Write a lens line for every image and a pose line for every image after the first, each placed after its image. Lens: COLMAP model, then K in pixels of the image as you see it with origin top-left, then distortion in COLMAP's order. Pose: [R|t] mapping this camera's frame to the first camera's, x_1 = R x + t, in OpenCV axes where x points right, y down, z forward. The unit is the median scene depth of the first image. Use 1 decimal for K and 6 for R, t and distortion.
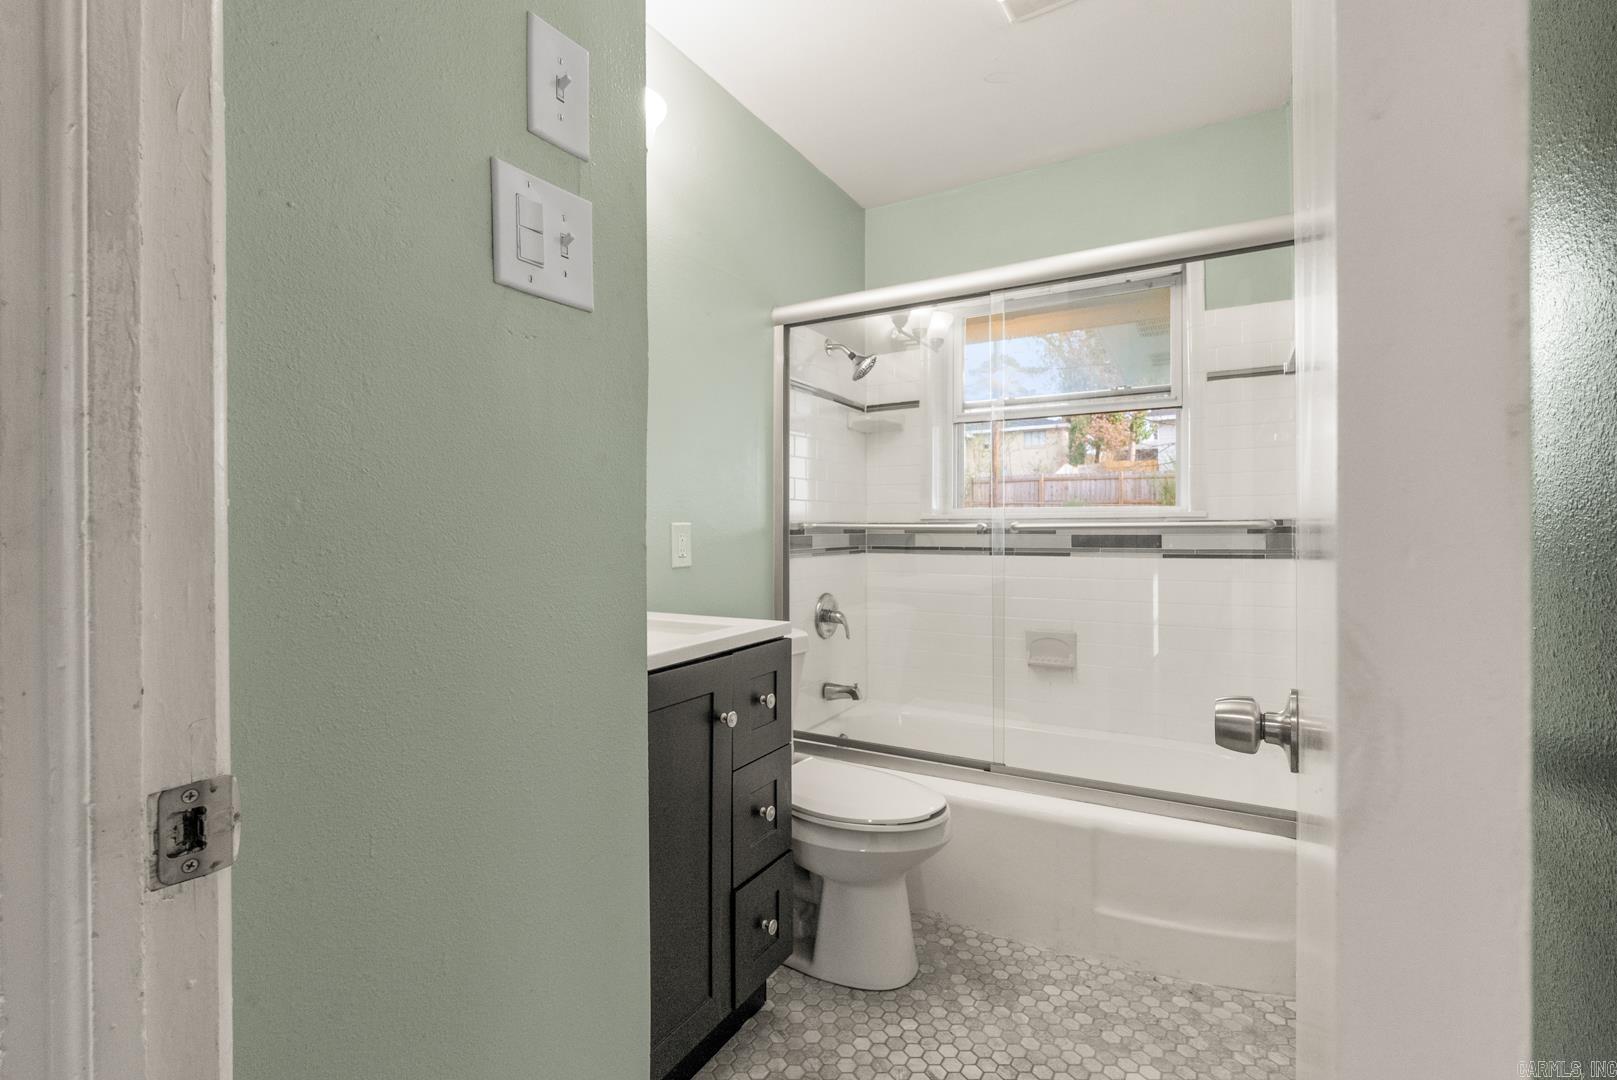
lens RADIAL K [[722.5, 0, 811.7], [0, 722.5, 535.8], [0, 0, 1]] dist [-0.005856, 0.000557]
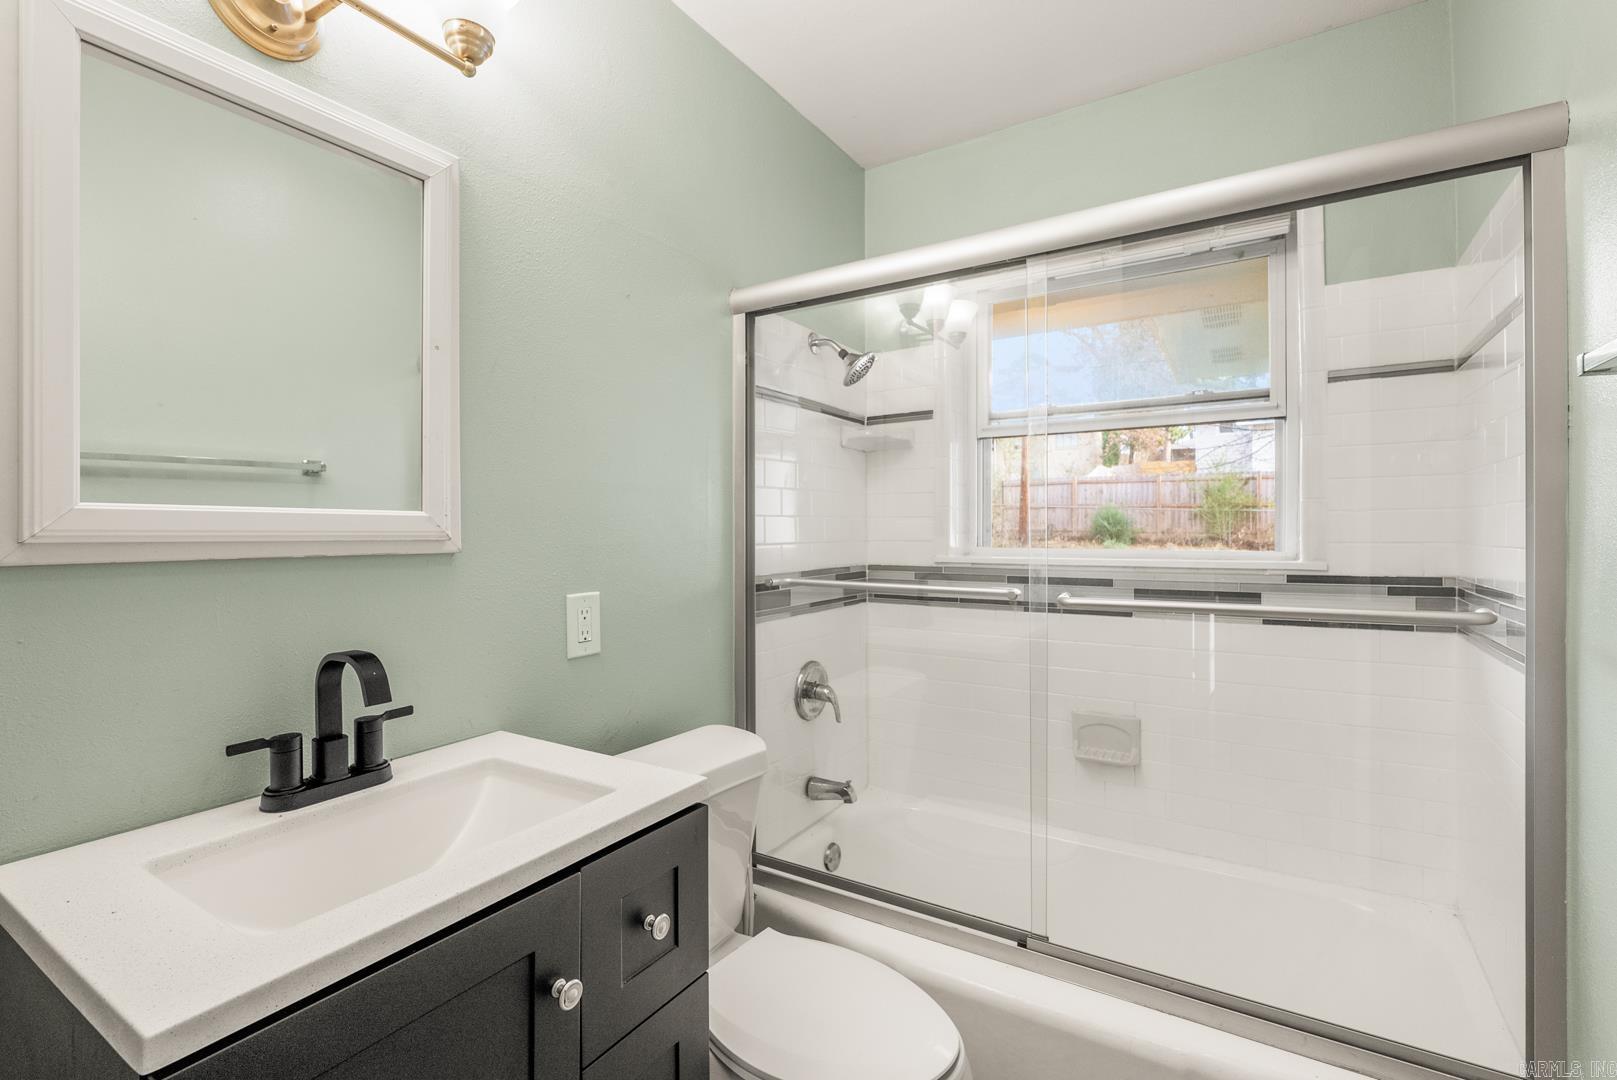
lens RADIAL K [[722.5, 0, 811.0], [0, 722.5, 537.4], [0, 0, 1]] dist [-0.005856, 0.000557]
pose [[0.999194, -0.001294, -0.040125, 0.052067], [0.001311, 0.999999, 0.000394, -0.053859], [0.040124, -0.000447, 0.999195, 0.229915]]
